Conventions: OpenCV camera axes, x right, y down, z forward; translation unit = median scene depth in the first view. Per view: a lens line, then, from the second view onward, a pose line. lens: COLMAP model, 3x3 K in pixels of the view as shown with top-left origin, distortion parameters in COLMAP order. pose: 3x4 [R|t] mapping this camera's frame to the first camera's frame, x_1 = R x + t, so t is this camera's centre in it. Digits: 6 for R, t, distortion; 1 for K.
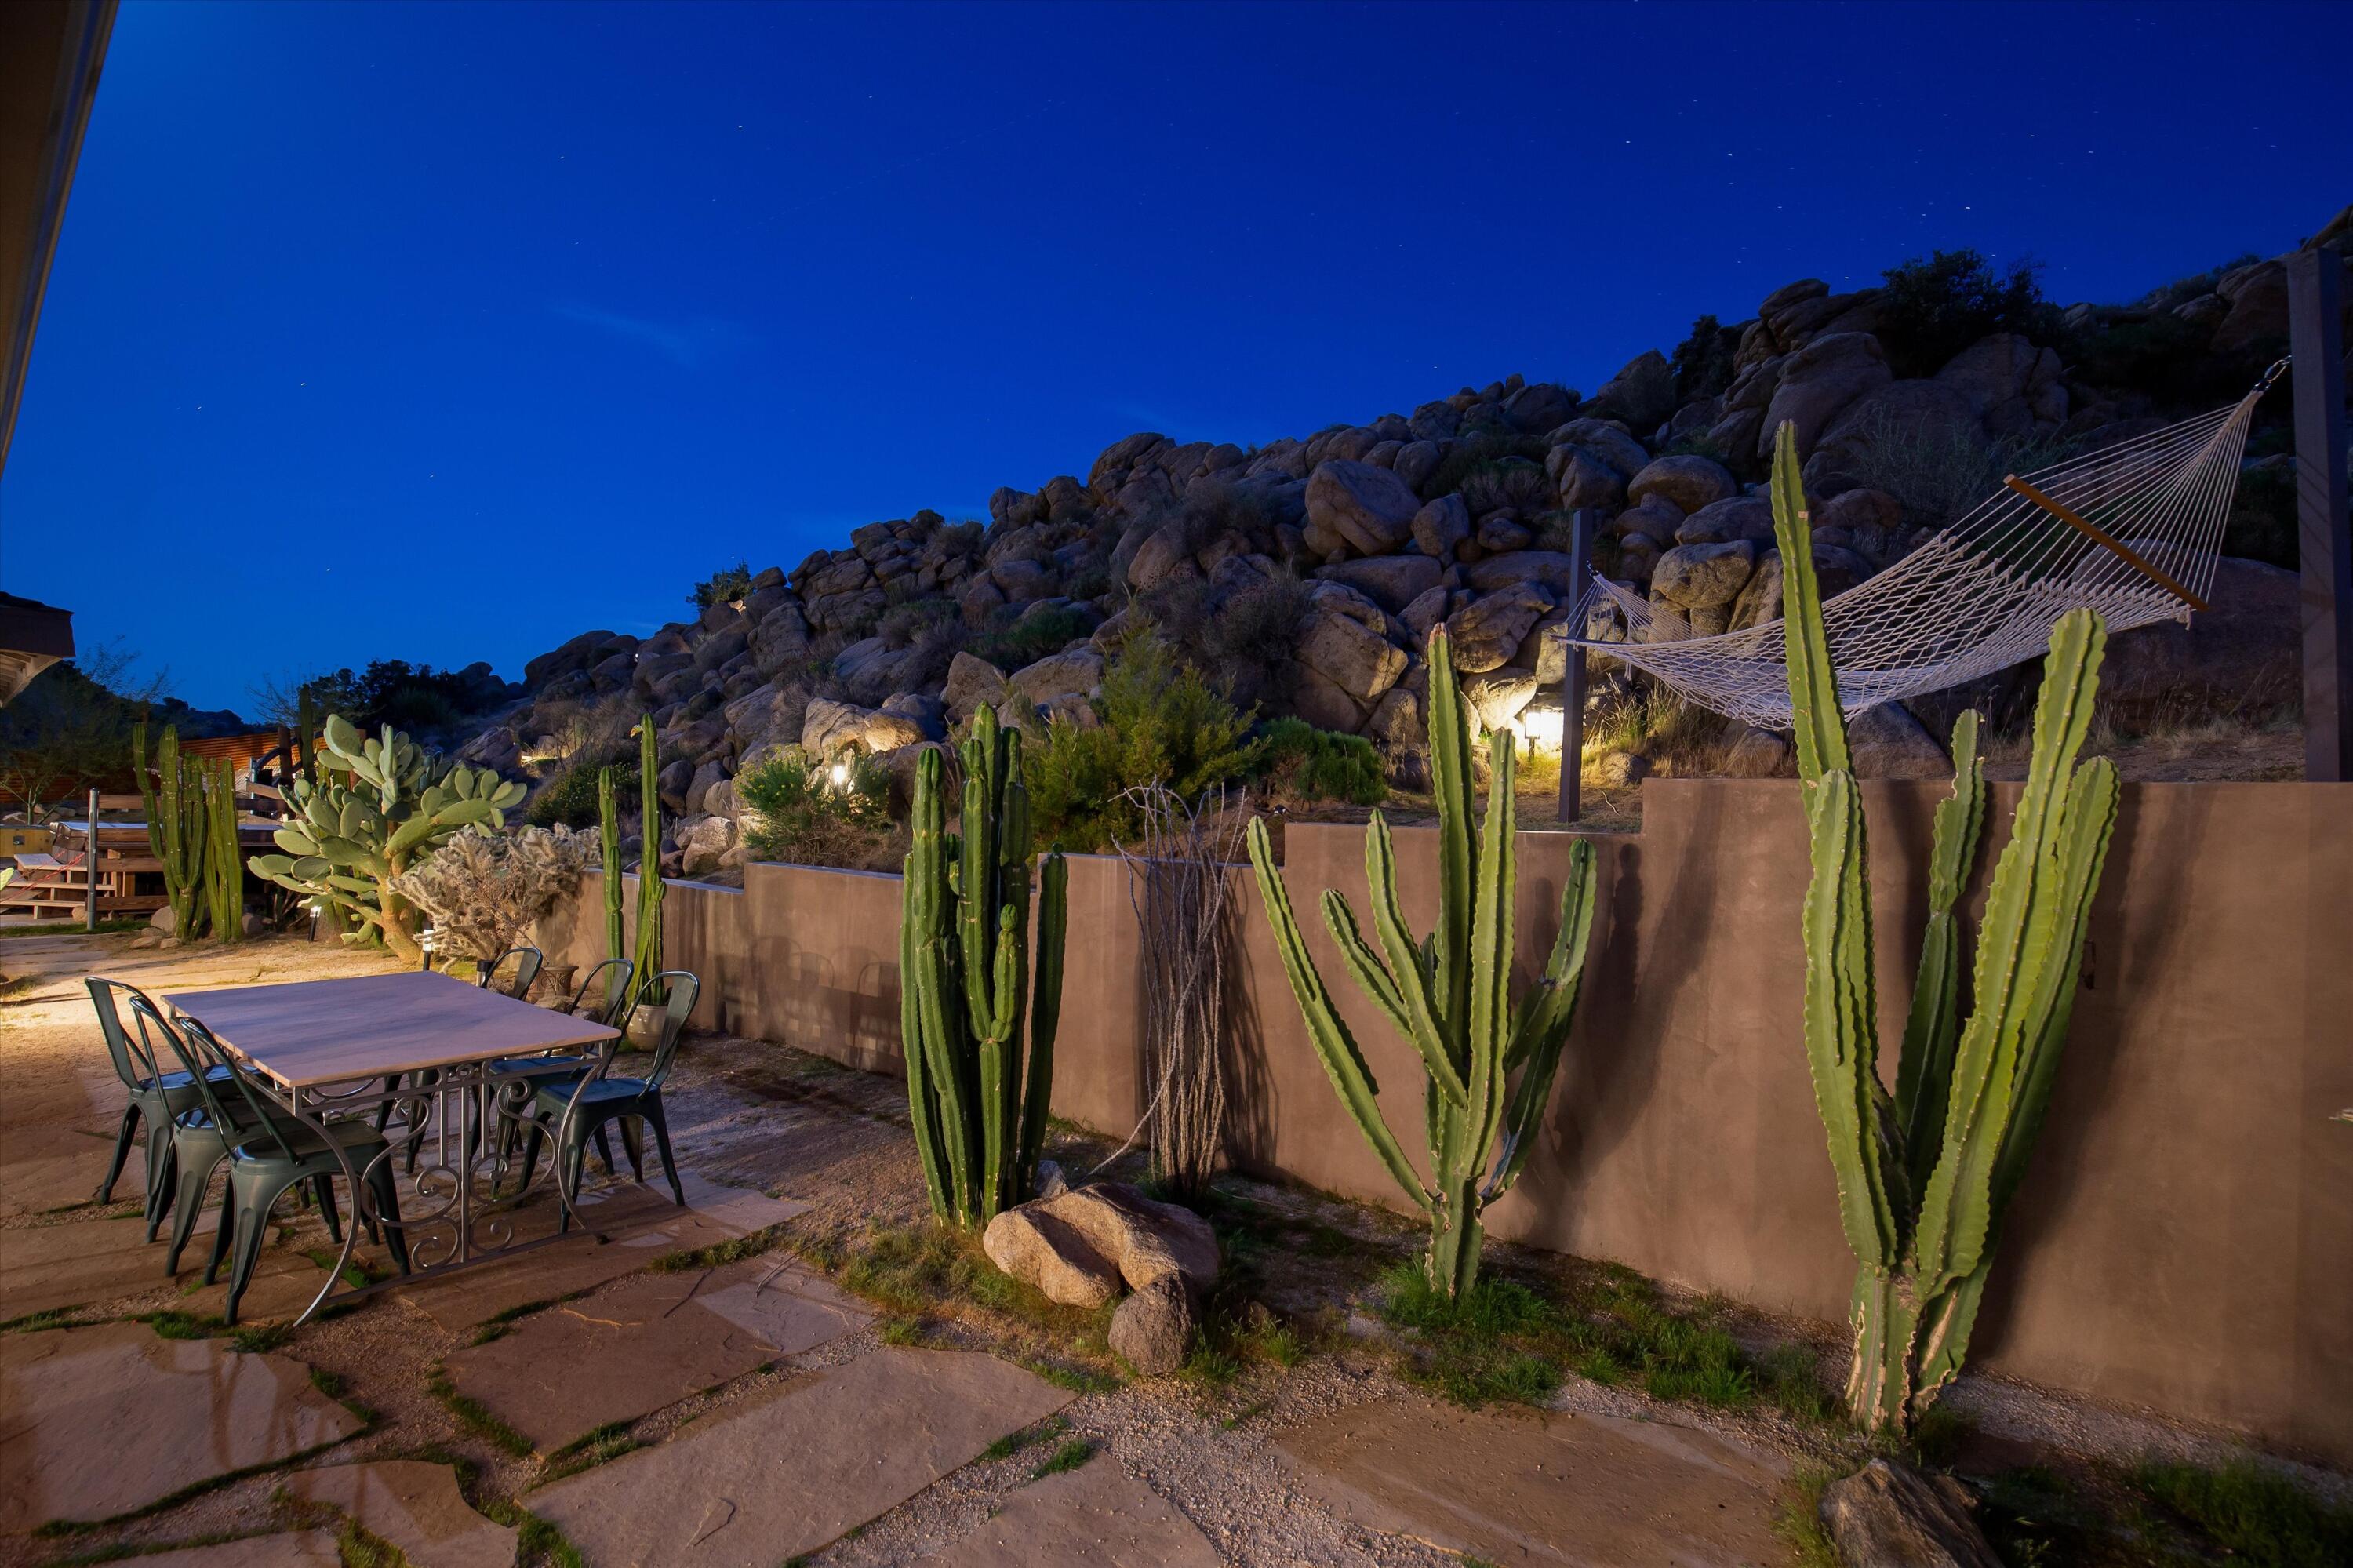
lens RADIAL K [[1142.6, 0, 1171.5], [0, 1142.6, 787.7], [0, 0, 1]] dist [-0.000012, 0.000359]
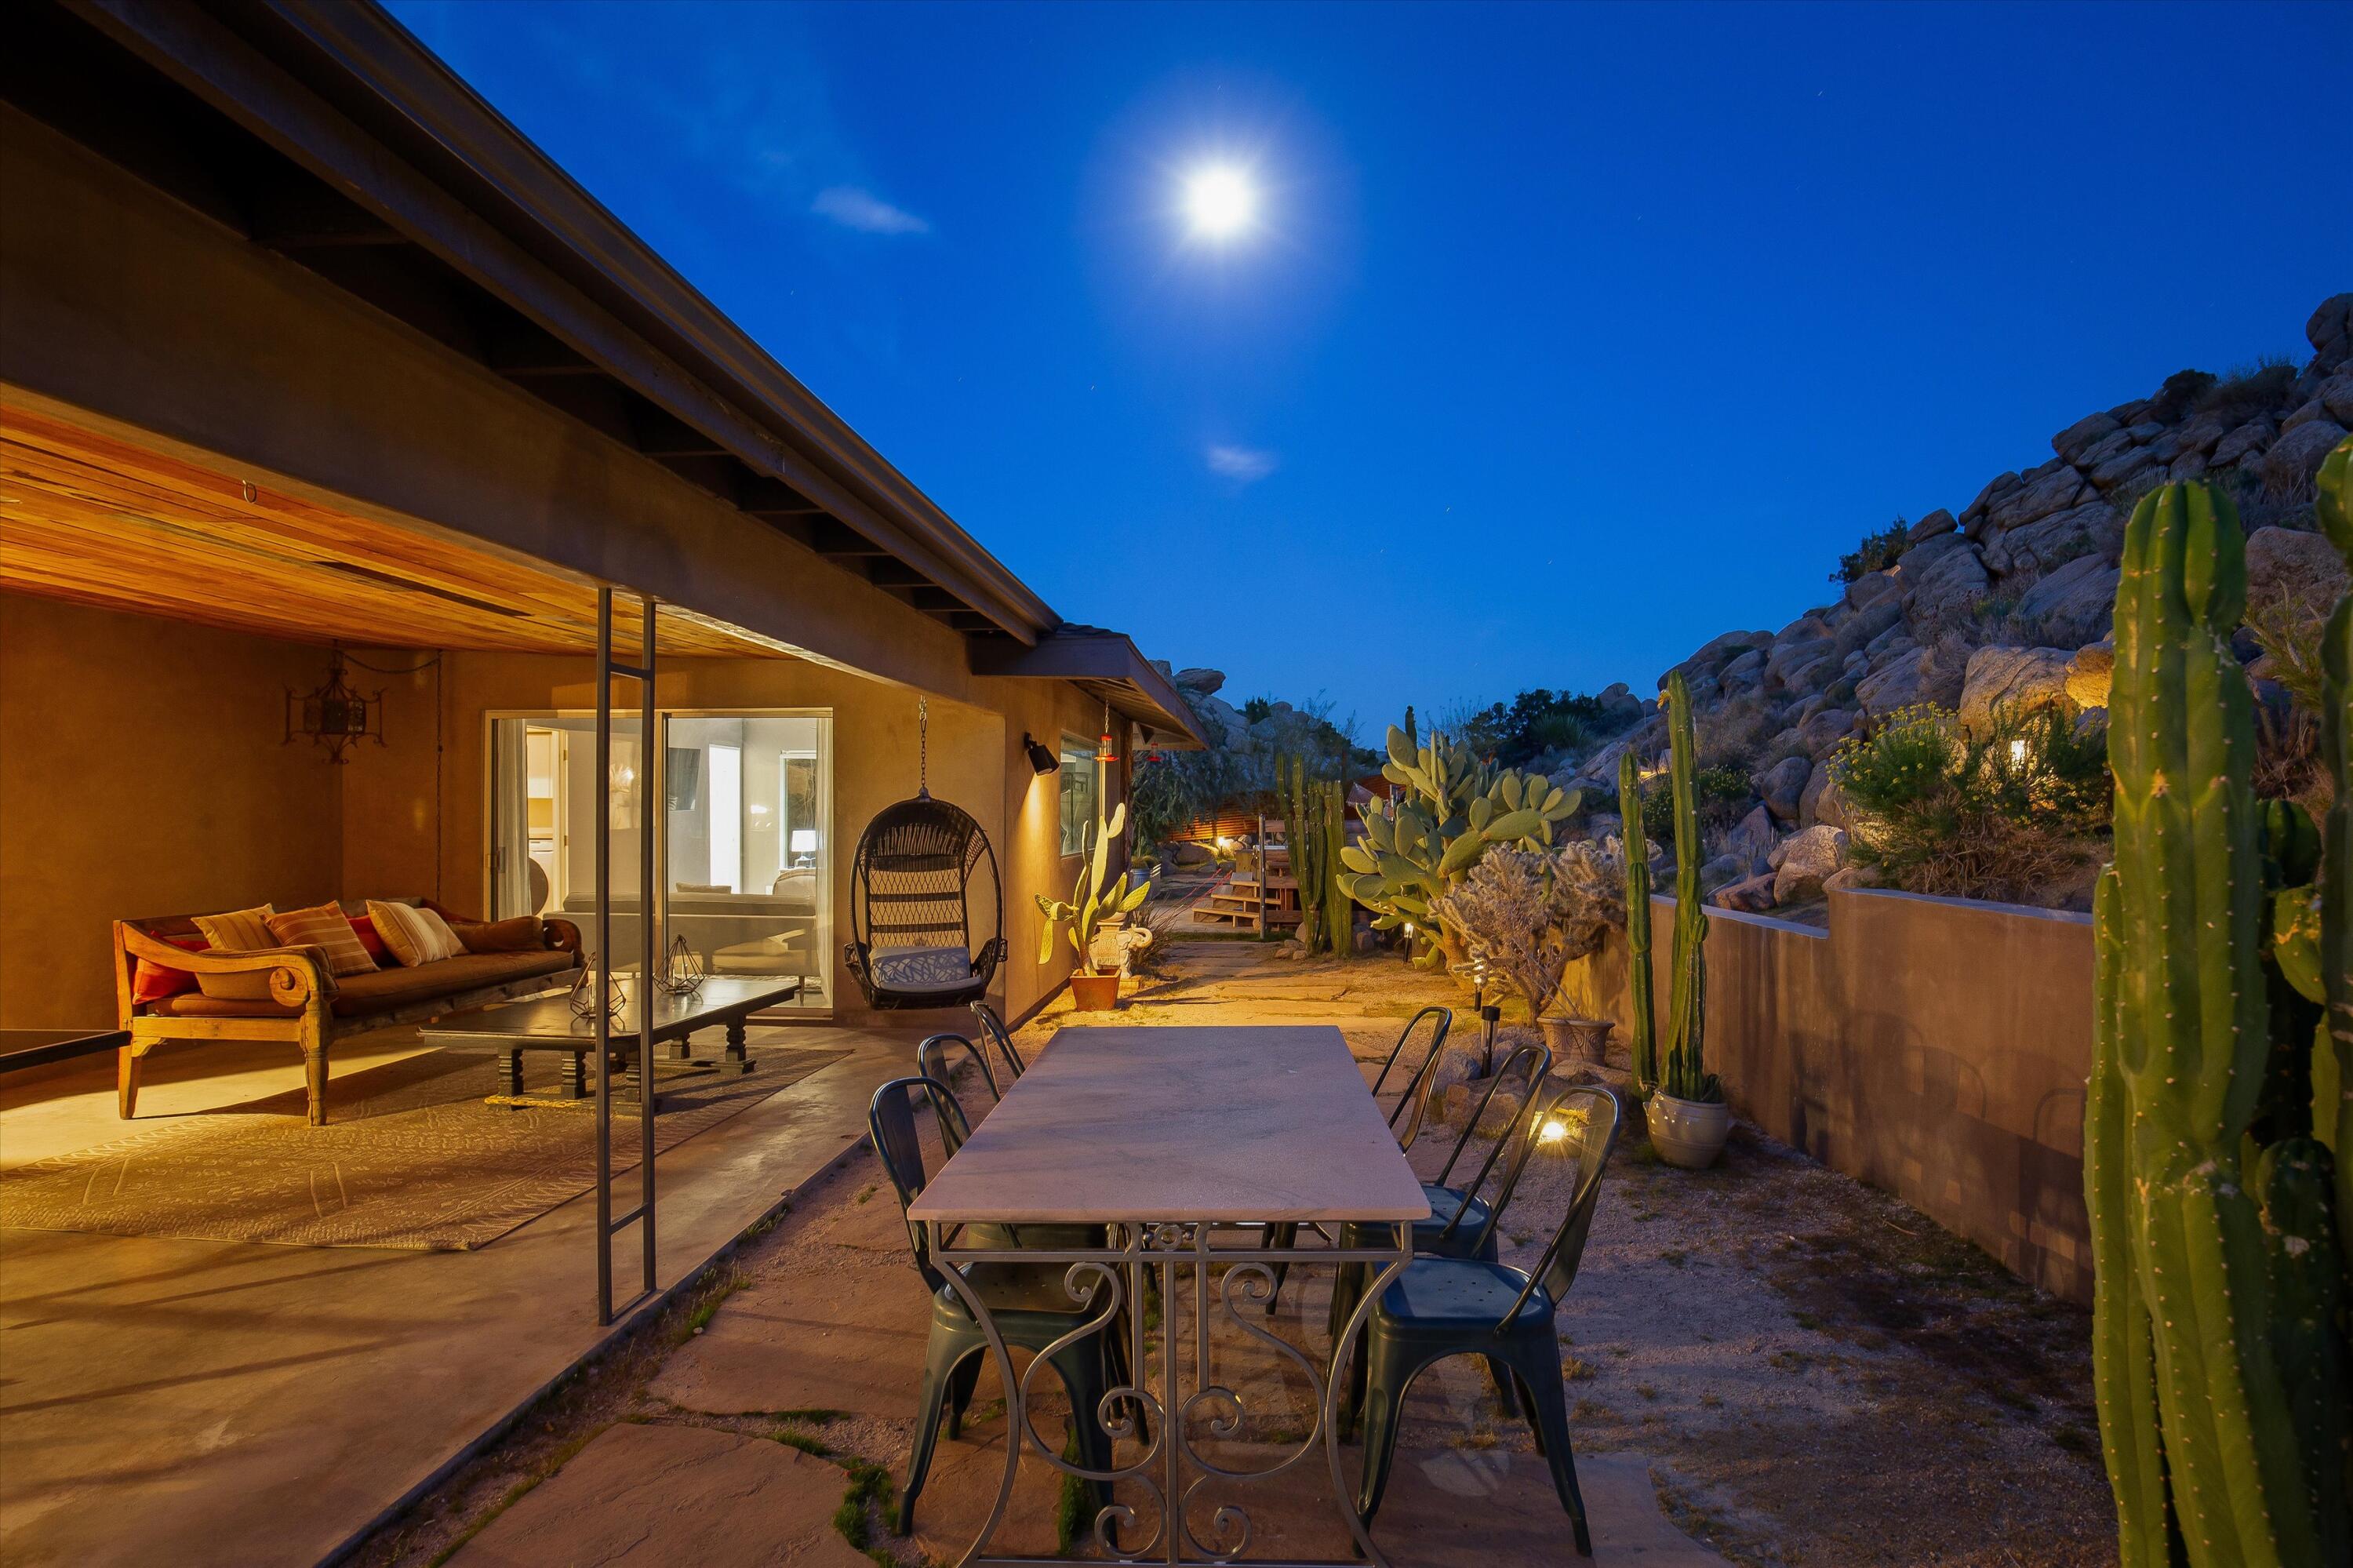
lens RADIAL K [[1167.9, 0, 1180.0], [0, 1167.9, 838.3], [0, 0, 1]] dist [-0.026524, 0.001066]
pose [[0.588972, -0.016431, -0.807987, -0.059739], [0.033113, 0.999444, 0.003813, 0.020085], [0.807475, -0.029001, 0.589188, 0.291195]]
